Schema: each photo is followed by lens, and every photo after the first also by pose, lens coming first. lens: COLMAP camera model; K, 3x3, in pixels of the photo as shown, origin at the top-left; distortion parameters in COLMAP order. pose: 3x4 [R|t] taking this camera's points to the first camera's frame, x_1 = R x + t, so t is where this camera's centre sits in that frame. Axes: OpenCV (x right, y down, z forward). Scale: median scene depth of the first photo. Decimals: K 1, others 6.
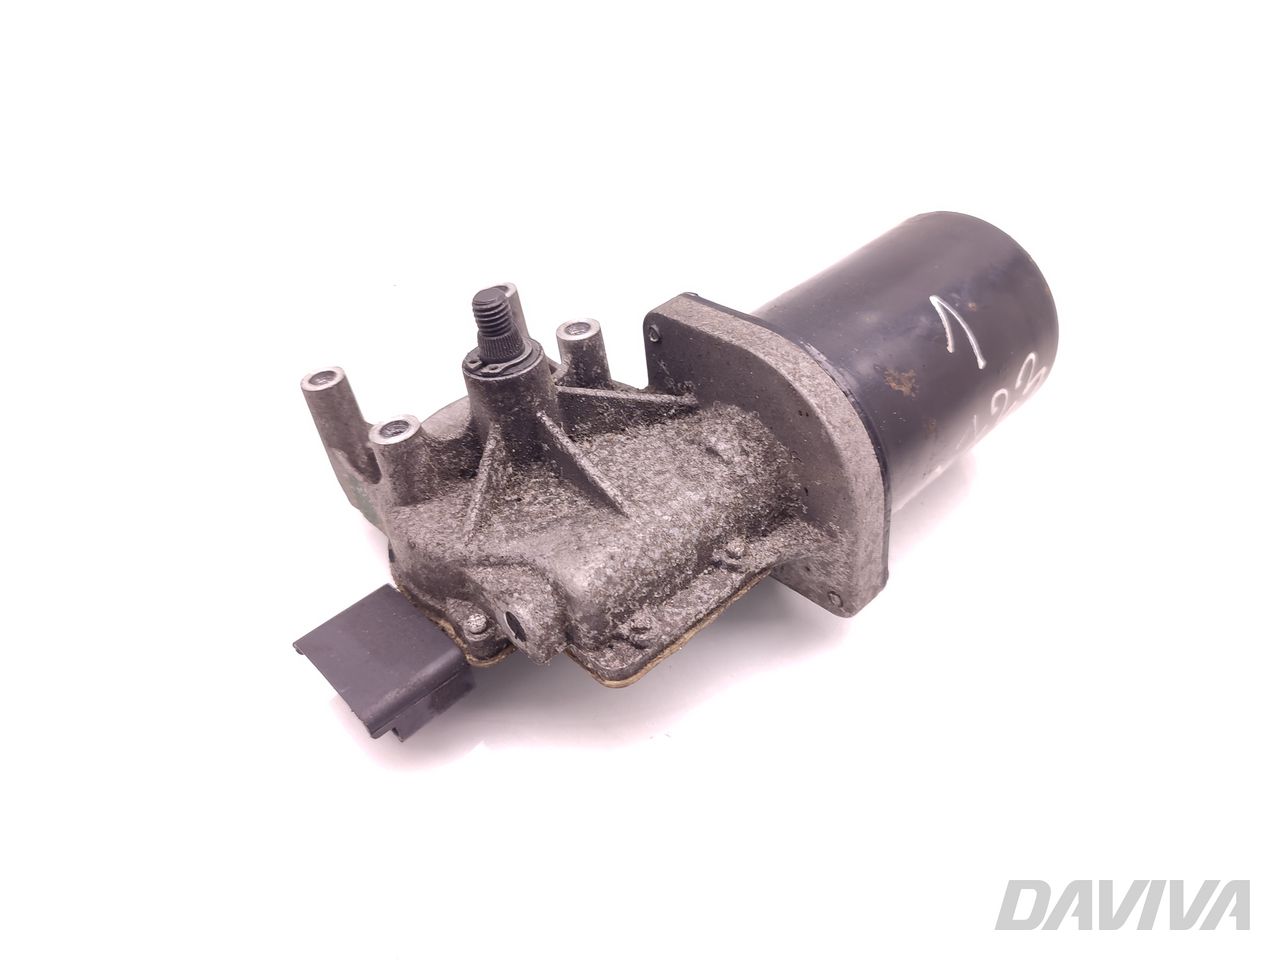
lens RADIAL K [[948.9, 0, 640.1], [0, 948.9, 482.6], [0, 0, 1]] dist [0.000078, 0.000832]
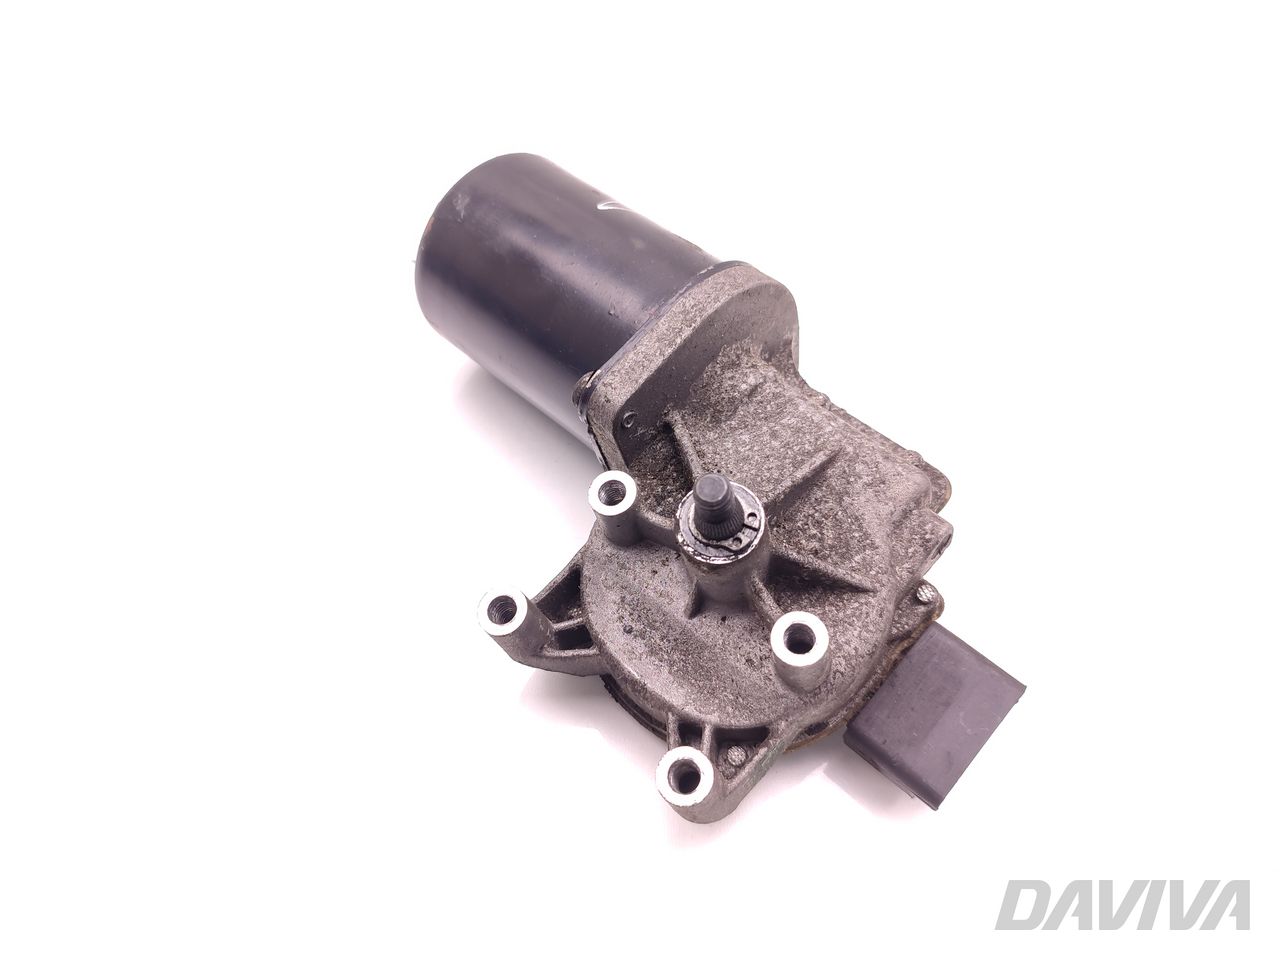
lens RADIAL K [[948.9, 0, 640.0], [0, 948.9, 480.6], [0, 0, 1]] dist [0.000078, 0.000832]
pose [[-0.067507, -0.820473, 0.567685, -0.641046], [0.755552, 0.329557, 0.566156, -0.738358], [-0.651601, 0.467136, 0.597663, 0.484660]]
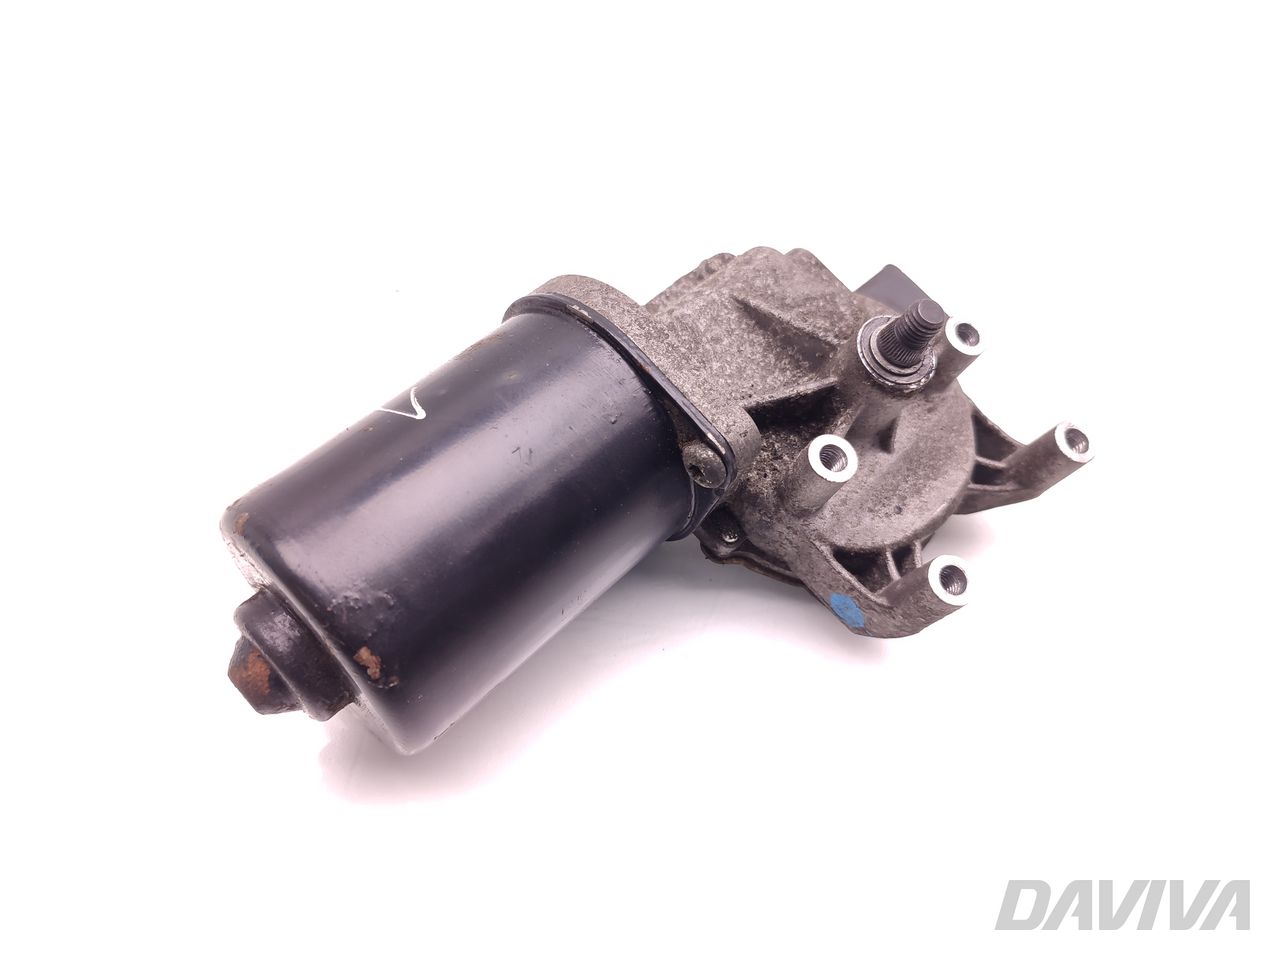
lens RADIAL K [[948.9, 0, 642.2], [0, 948.9, 476.3], [0, 0, 1]] dist [0.000078, 0.000832]
pose [[-0.993048, -0.011625, -0.117133, 0.231955], [-0.110639, -0.247496, 0.962551, -1.091792], [-0.040179, 0.968819, 0.244489, 0.907721]]
